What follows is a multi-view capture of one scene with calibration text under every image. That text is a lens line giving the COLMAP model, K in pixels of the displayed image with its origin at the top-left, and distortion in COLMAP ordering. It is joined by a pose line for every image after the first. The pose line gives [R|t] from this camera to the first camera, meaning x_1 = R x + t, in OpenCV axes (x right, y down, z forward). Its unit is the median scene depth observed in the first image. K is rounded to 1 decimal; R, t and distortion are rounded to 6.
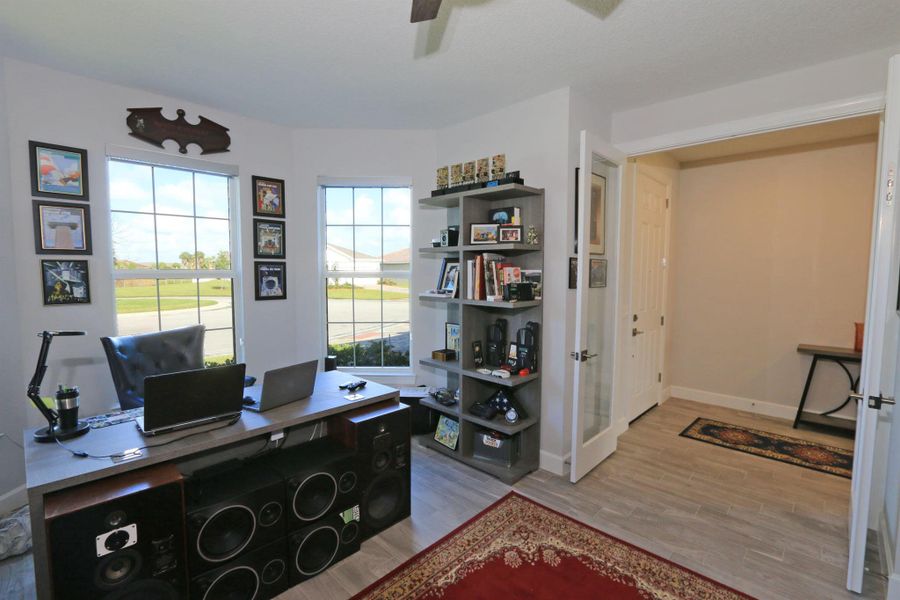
lens RADIAL K [[412.0, 0, 455.6], [0, 412.0, 301.1], [0, 0, 1]] dist [-0.030296, 0.007755]
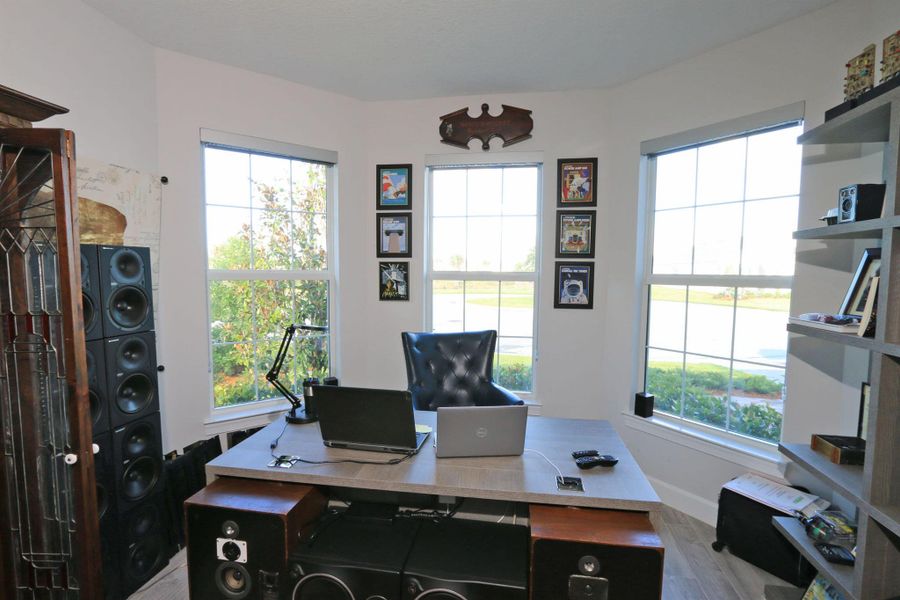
lens RADIAL K [[412.0, 0, 455.6], [0, 412.0, 301.1], [0, 0, 1]] dist [-0.030296, 0.007755]
pose [[0.570008, 0.060745, -0.819390, 0.101054], [-0.066801, 0.997388, 0.027470, -0.028827], [0.818919, 0.039078, 0.572577, 0.396151]]
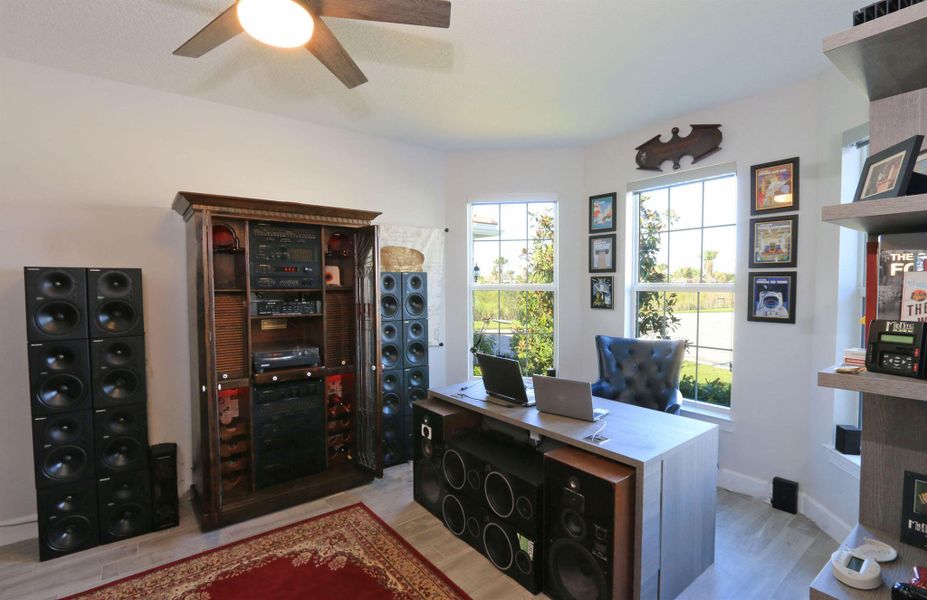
lens RADIAL K [[441.7, 0, 474.5], [0, 441.7, 300.7], [0, 0, 1]] dist [-0.001932, -0.000074]
pose [[-0.142609, 0.035681, -0.989136, 0.503922], [-0.069274, 0.996540, 0.045936, -0.049880], [0.987352, 0.075072, -0.139644, 0.668332]]
